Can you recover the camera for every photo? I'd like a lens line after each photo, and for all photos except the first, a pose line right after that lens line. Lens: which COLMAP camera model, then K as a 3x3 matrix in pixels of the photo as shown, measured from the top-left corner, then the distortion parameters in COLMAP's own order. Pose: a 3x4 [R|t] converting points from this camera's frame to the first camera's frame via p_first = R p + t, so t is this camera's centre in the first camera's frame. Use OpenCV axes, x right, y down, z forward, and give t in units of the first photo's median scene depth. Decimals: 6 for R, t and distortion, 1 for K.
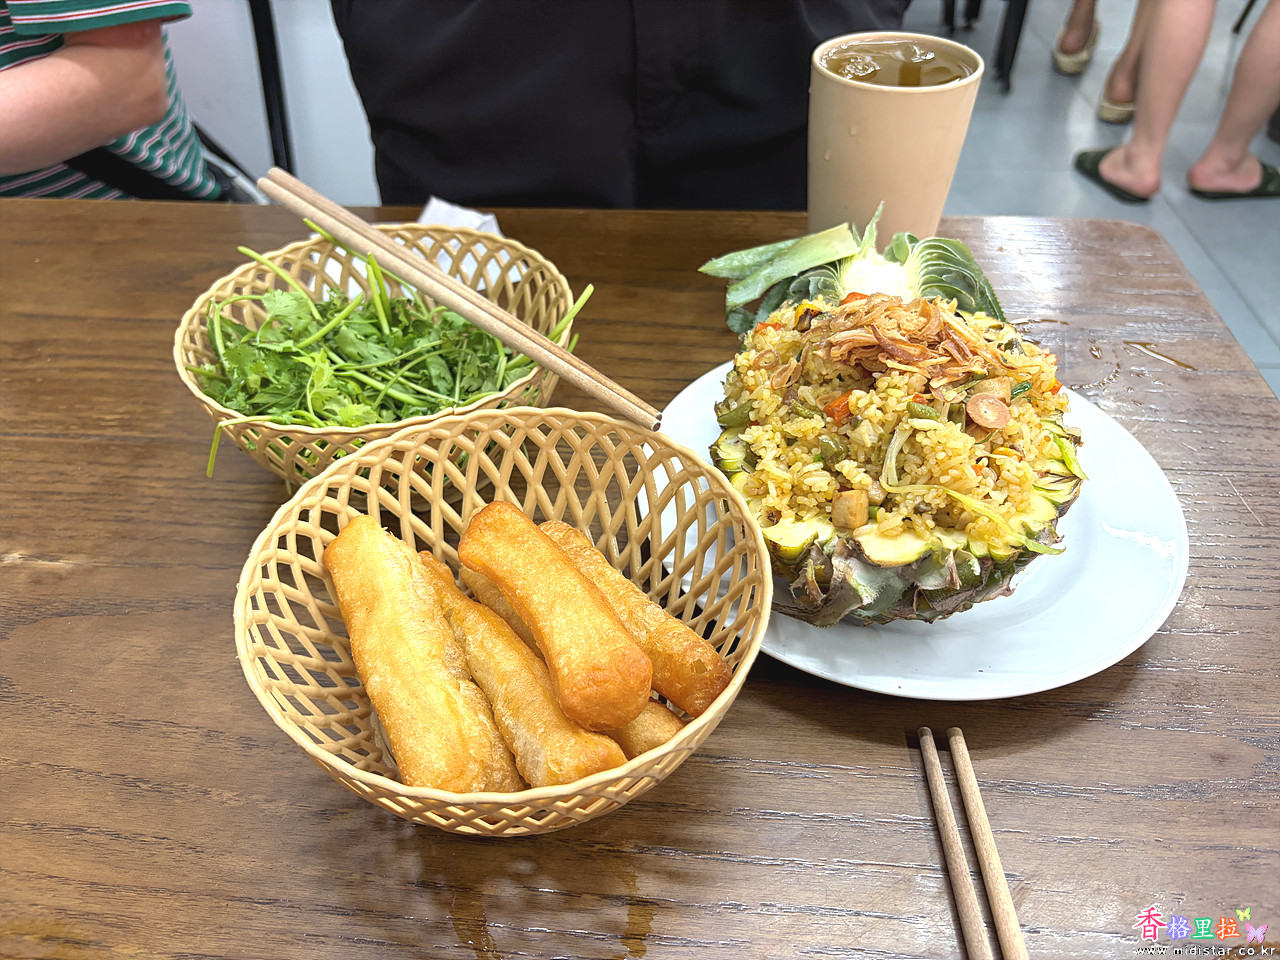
lens RADIAL K [[942.7, 0, 635.0], [0, 942.7, 479.3], [0, 0, 1]] dist [0.054661, -0.053550]
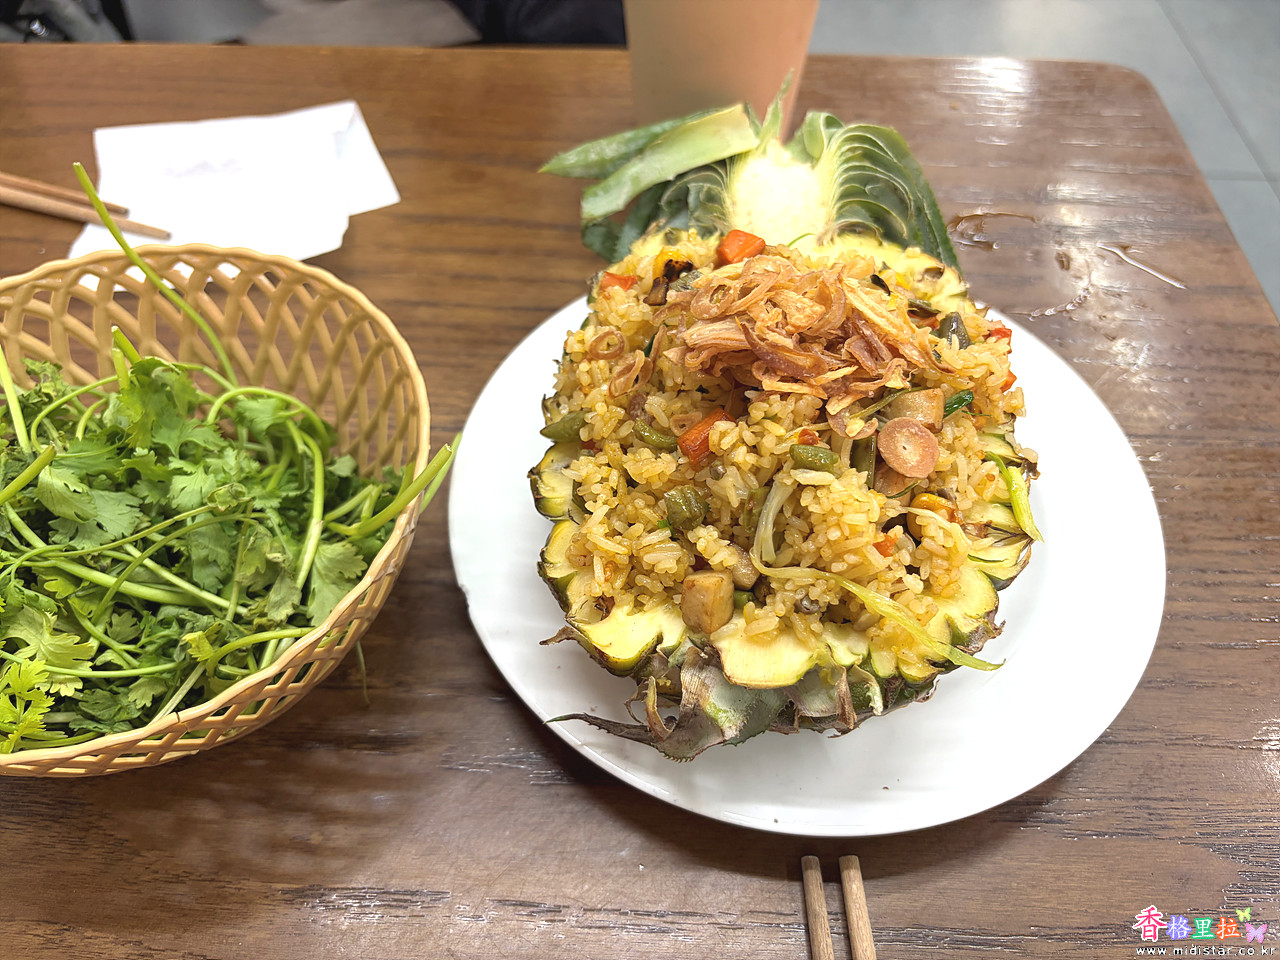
lens RADIAL K [[977.2, 0, 630.2], [0, 977.2, 485.7], [0, 0, 1]] dist [0.108498, -0.160344]
pose [[0.998287, -0.026128, 0.052341, 0.128817], [0.015439, 0.980666, 0.195080, -0.185362], [-0.056426, -0.193938, 0.979390, 0.294703]]
